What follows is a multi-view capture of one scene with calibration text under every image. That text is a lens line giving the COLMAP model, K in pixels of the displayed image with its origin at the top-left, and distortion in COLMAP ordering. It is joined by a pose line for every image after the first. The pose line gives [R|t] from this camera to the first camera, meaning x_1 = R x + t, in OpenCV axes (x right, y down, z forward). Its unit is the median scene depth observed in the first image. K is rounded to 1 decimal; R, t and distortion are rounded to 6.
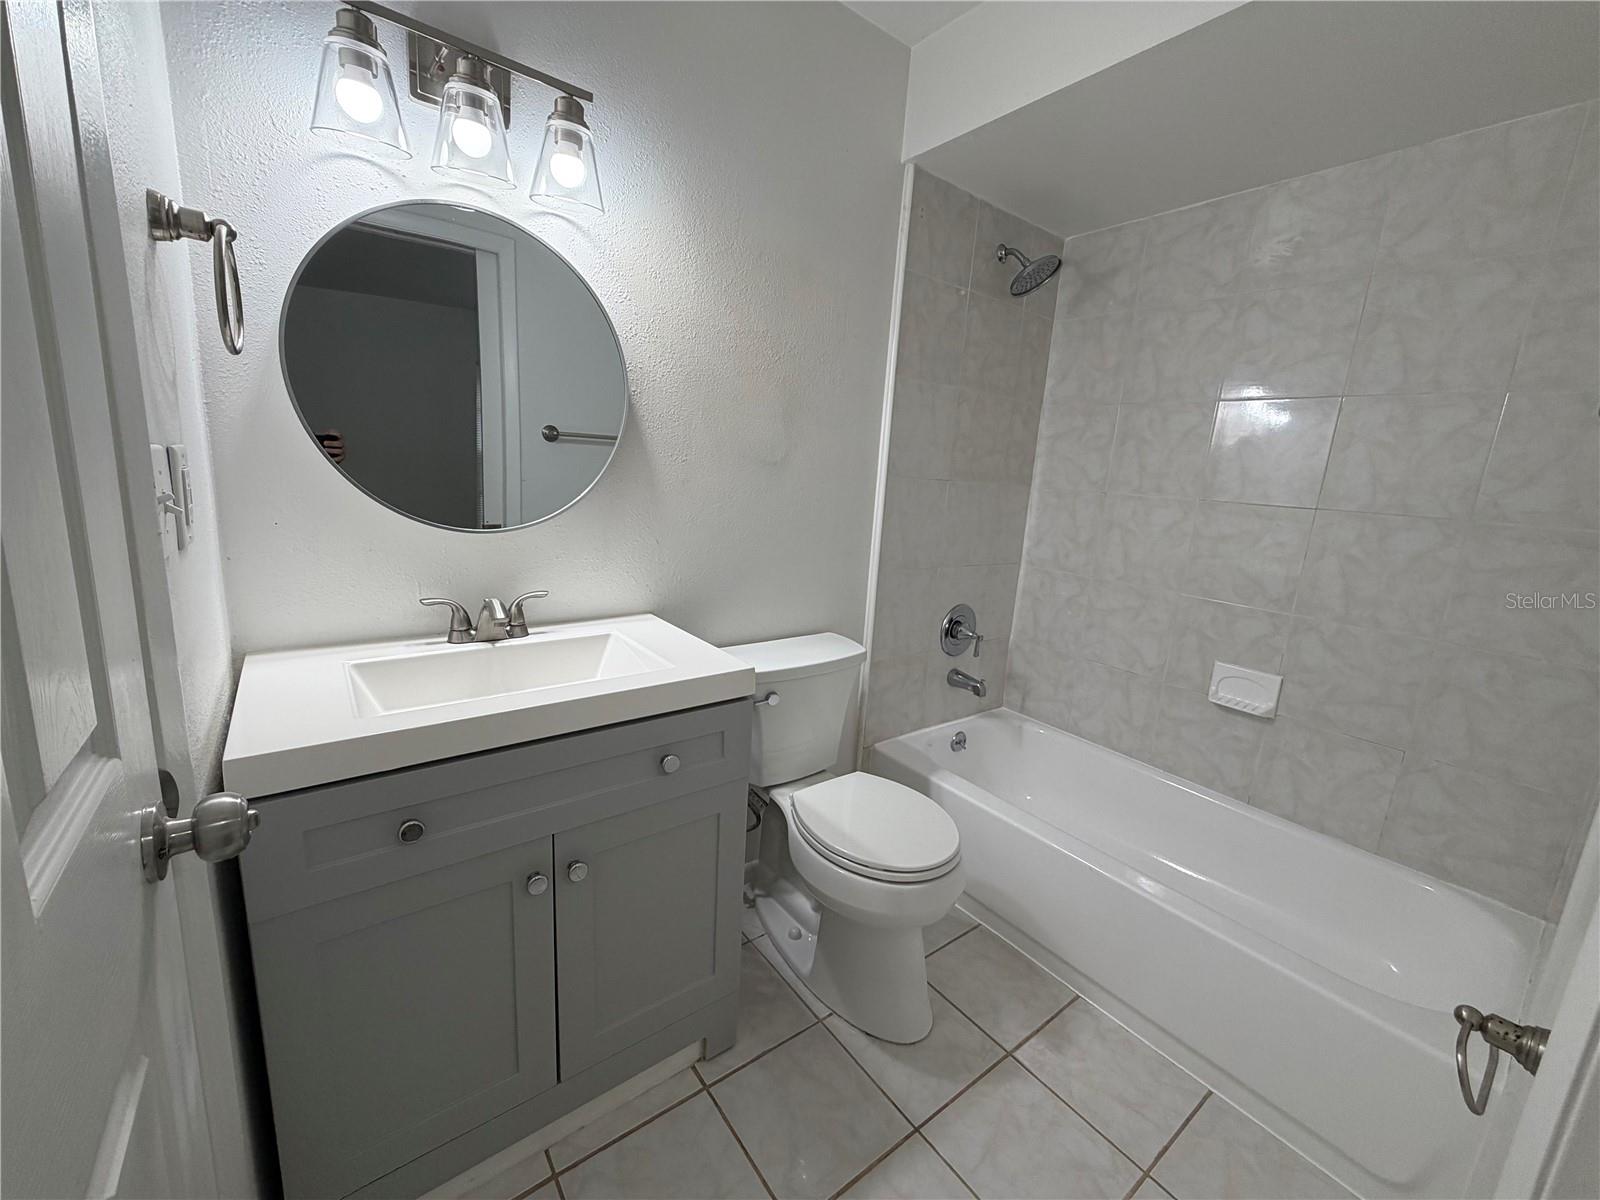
lens RADIAL K [[642.6, 0, 795.0], [0, 642.6, 599.3], [0, 0, 1]] dist [0.000208, -0.000077]
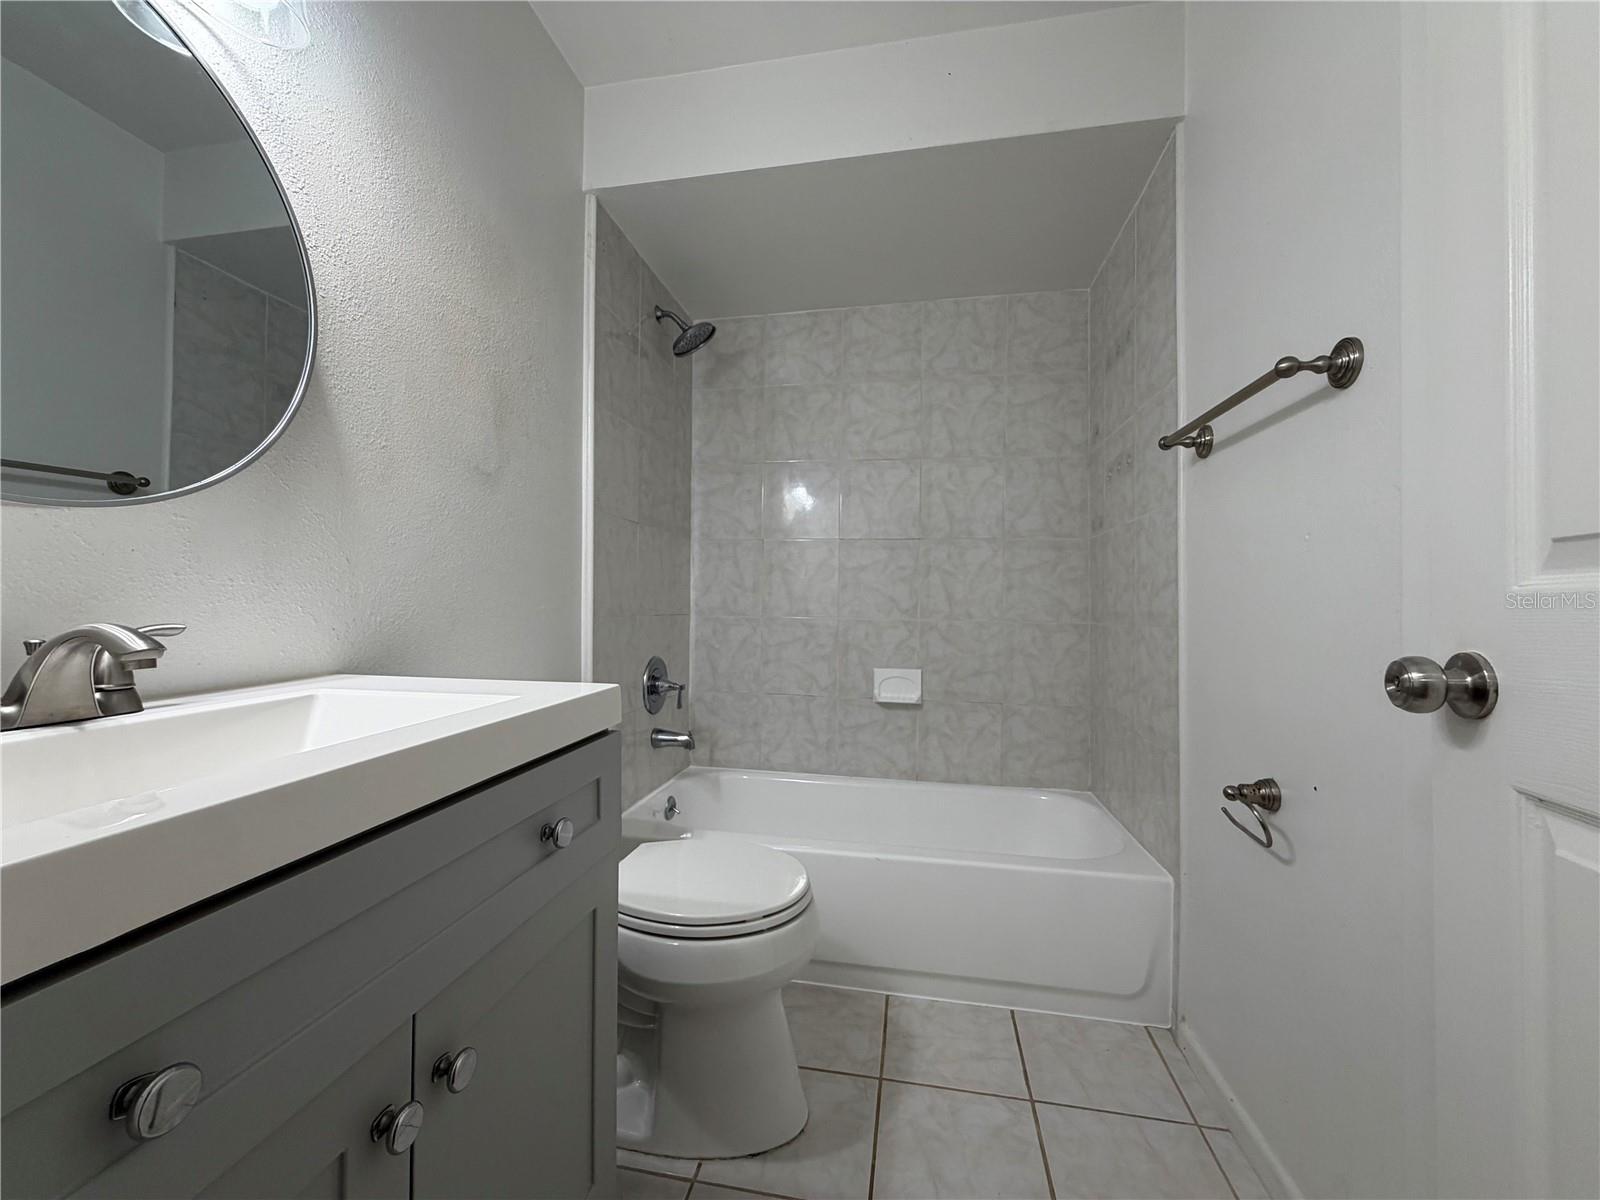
lens RADIAL K [[642.6, 0, 800.5], [0, 642.6, 597.6], [0, 0, 1]] dist [0.000208, -0.000077]
pose [[0.736084, -0.051807, 0.674905, -0.259382], [0.174103, 0.978012, -0.114811, 0.082165], [-0.654116, 0.202013, 0.728919, 0.190381]]
